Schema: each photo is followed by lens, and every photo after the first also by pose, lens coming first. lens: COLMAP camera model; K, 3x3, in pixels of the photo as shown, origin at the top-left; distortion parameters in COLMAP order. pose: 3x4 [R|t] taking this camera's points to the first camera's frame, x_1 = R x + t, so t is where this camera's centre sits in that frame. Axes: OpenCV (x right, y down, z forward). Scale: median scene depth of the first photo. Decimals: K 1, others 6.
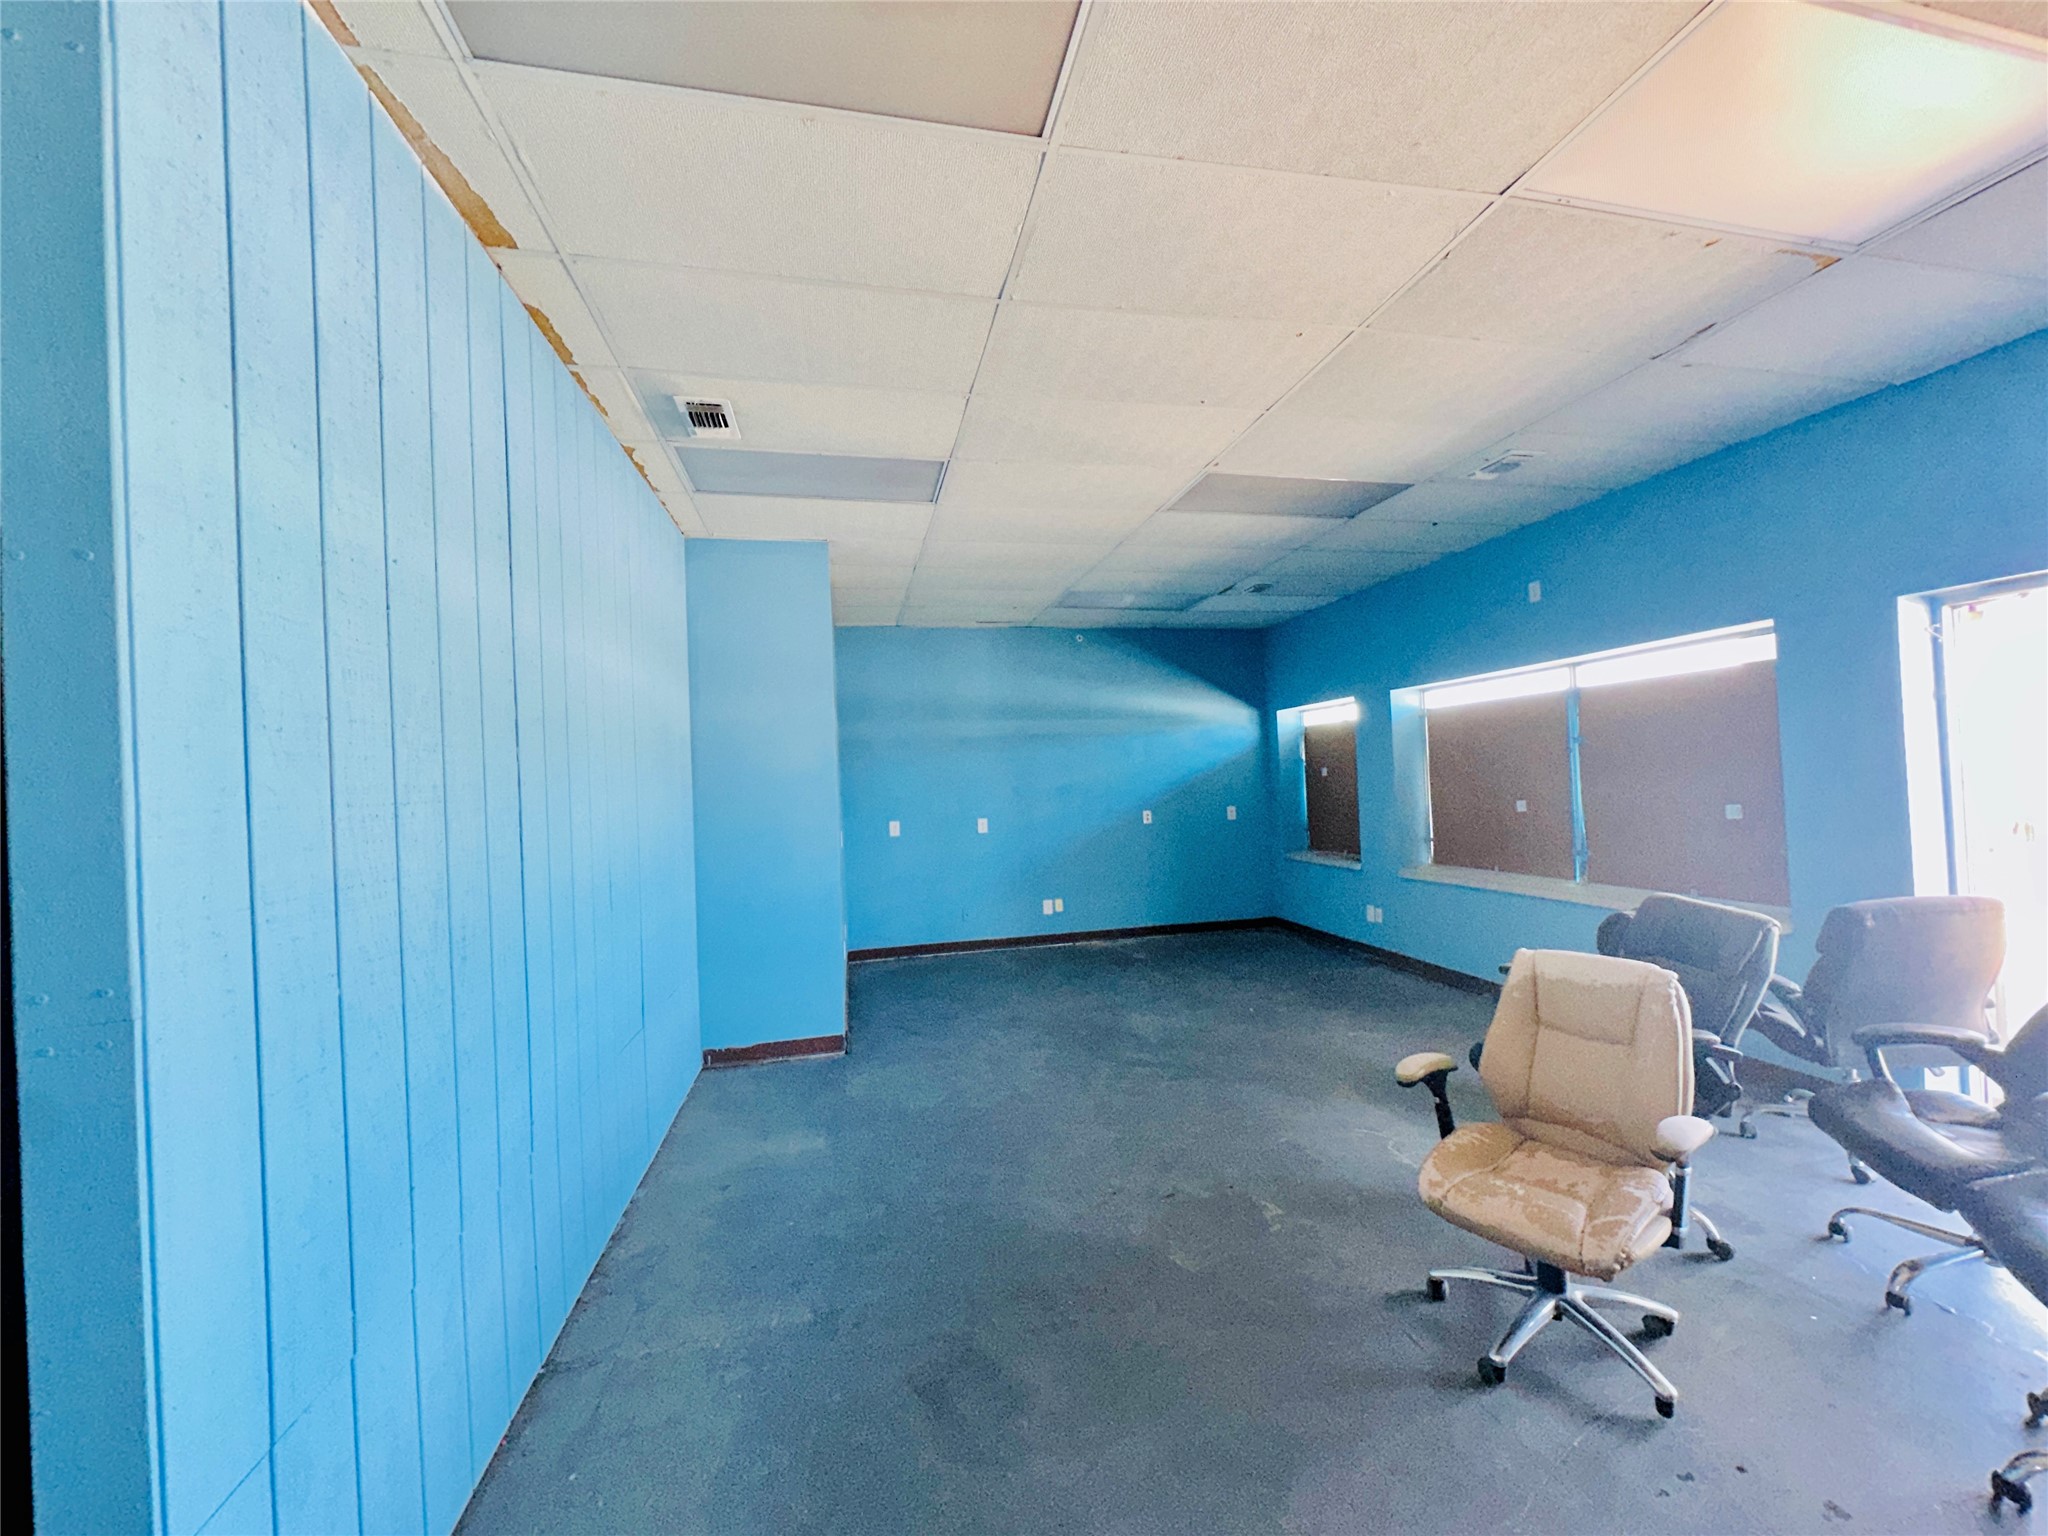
lens RADIAL K [[814.8, 0, 1031.3], [0, 814.8, 772.7], [0, 0, 1]] dist [-0.002479, 0.000300]
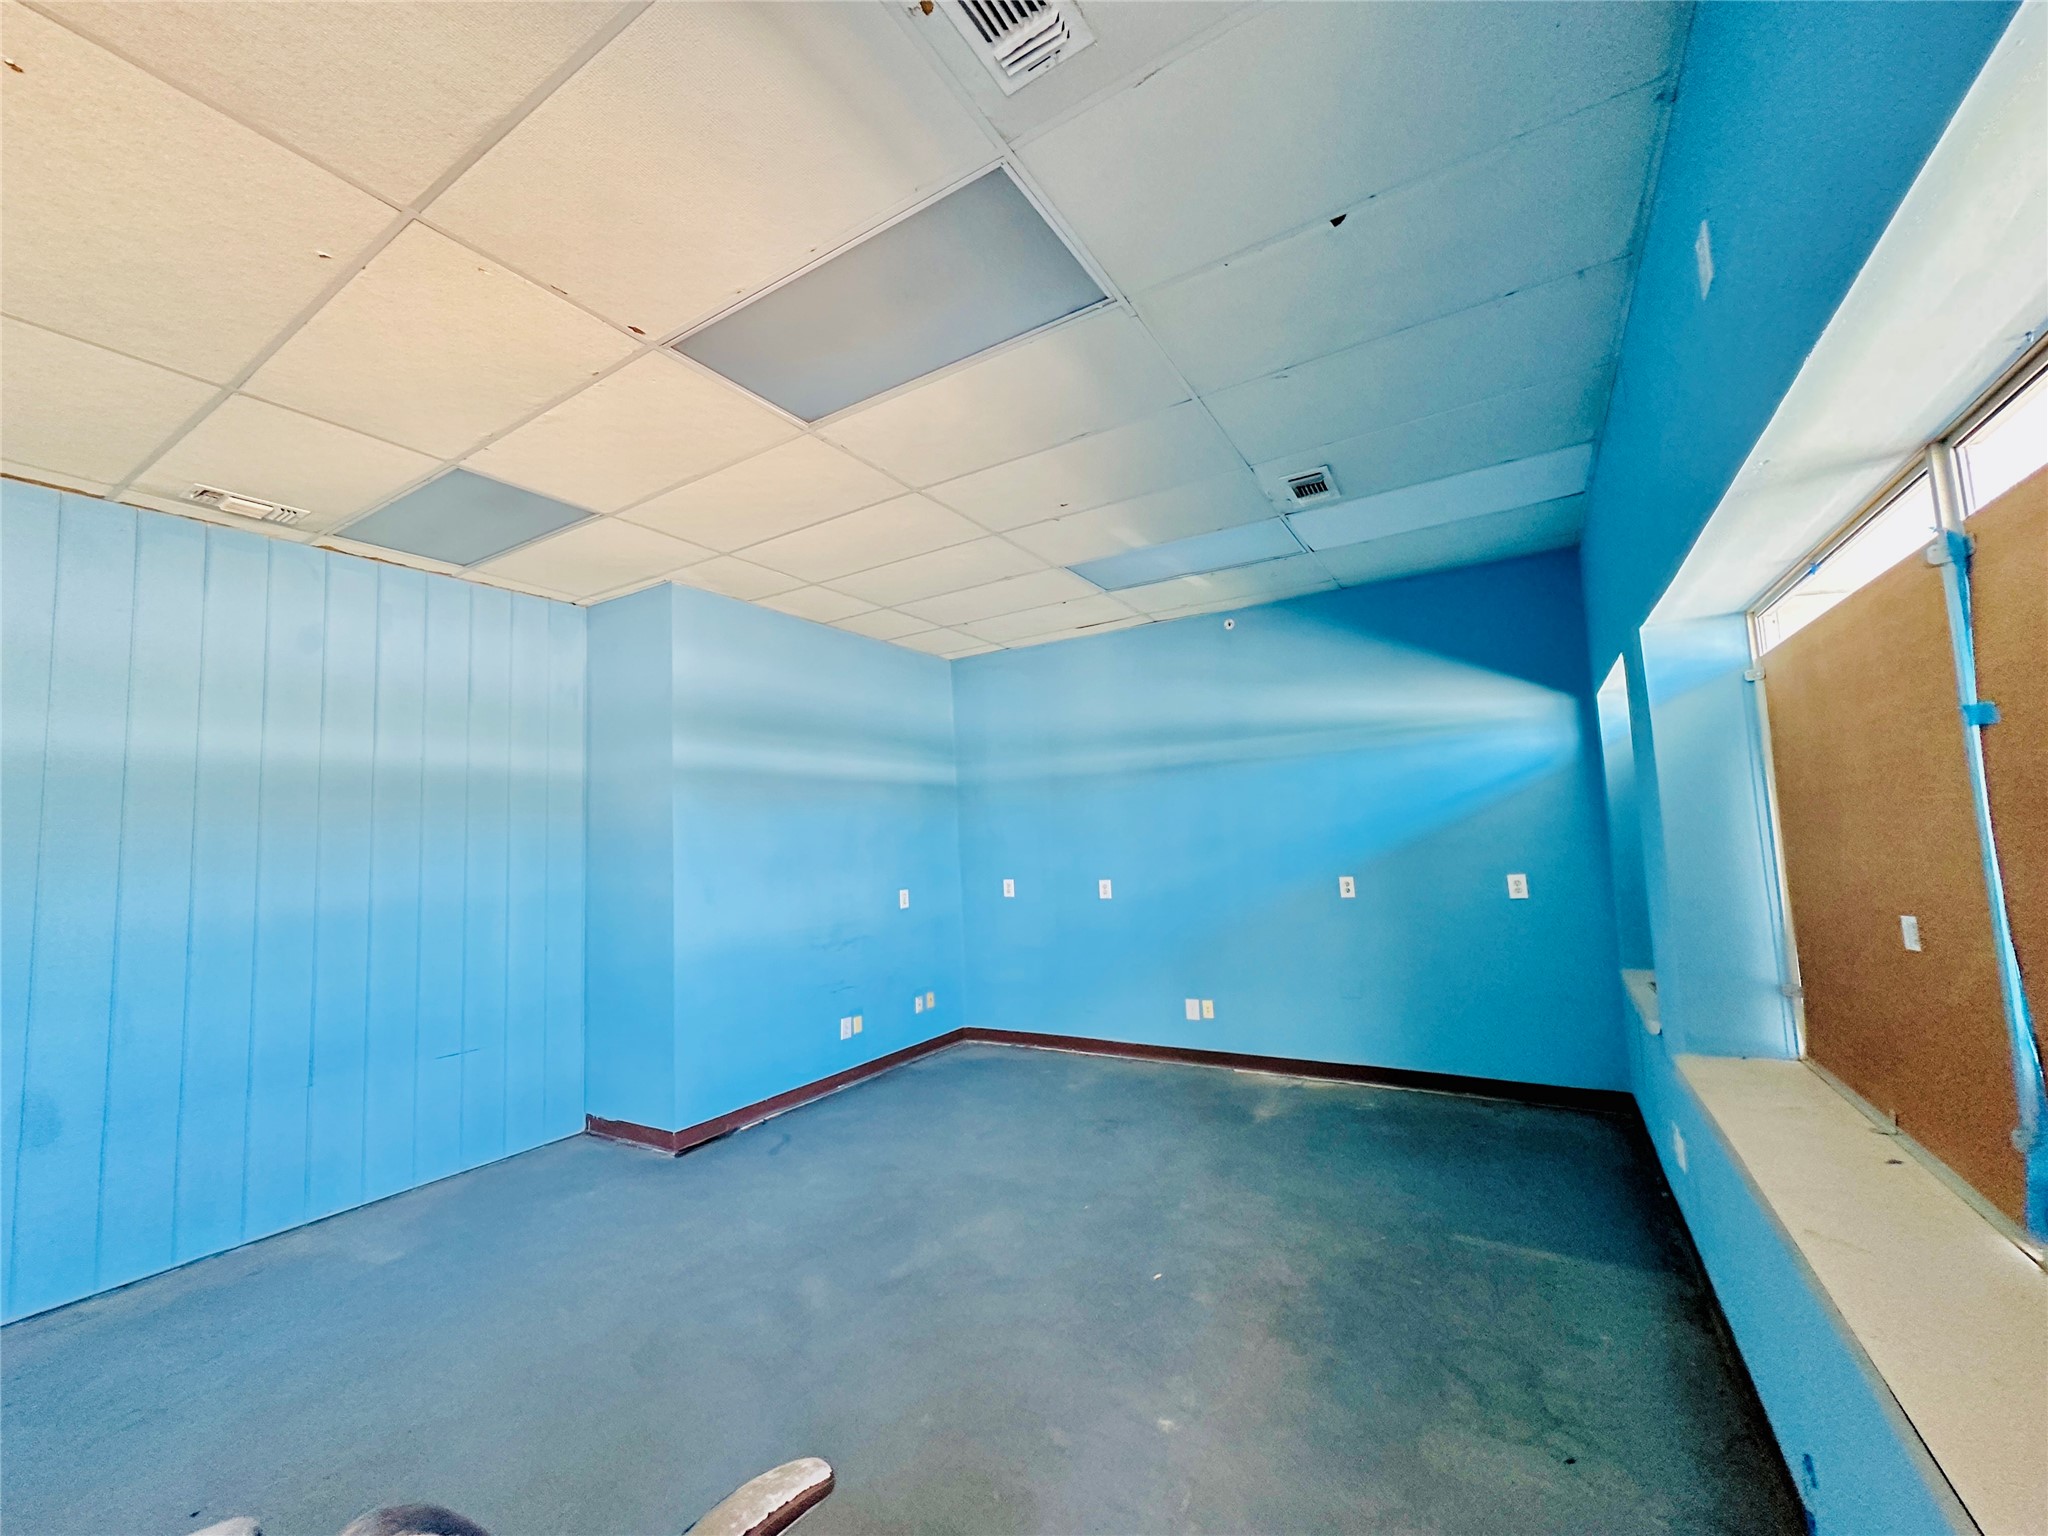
lens RADIAL K [[814.8, 0, 1028.2], [0, 814.8, 768.8], [0, 0, 1]] dist [-0.002479, 0.000300]
pose [[0.723896, -0.055053, -0.687710, 0.421032], [0.022018, 0.998147, -0.056727, -0.006237], [0.689558, 0.025922, 0.723766, 0.391948]]
